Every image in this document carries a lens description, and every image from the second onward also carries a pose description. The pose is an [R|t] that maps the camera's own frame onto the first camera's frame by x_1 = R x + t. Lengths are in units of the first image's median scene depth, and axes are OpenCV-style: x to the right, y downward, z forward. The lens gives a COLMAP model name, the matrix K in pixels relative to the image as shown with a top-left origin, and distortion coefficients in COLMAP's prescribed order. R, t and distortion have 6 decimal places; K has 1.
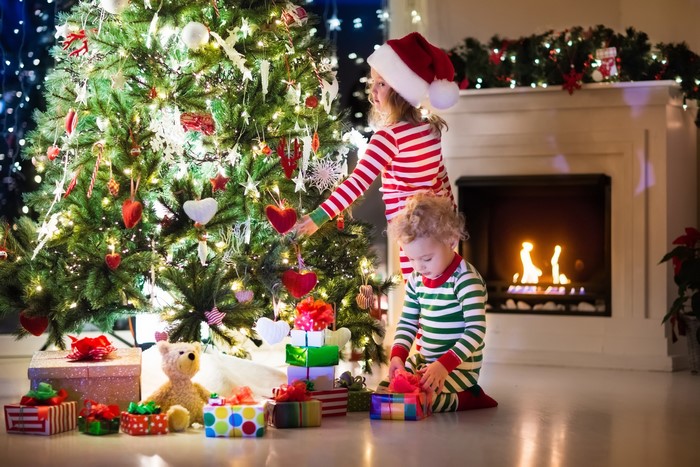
lens RADIAL K [[1641.6, 0, 352.9], [0, 1641.6, 231.1], [0, 0, 1]] dist [-0.182831, 0.000000]
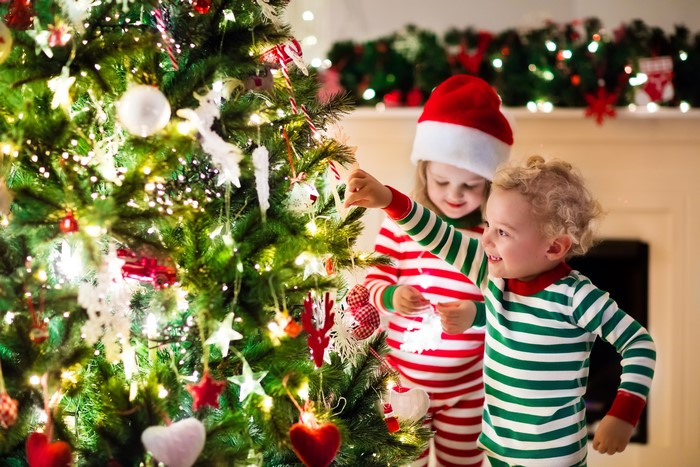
lens RADIAL K [[1641.6, 0, 350.6], [0, 1641.6, 234.2], [0, 0, 1]] dist [-0.182831, 0.000000]
pose [[0.970116, -0.035535, 0.240027, -0.156430], [0.013925, 0.995741, 0.091133, -0.124123], [-0.242244, -0.085067, 0.966479, 0.456604]]
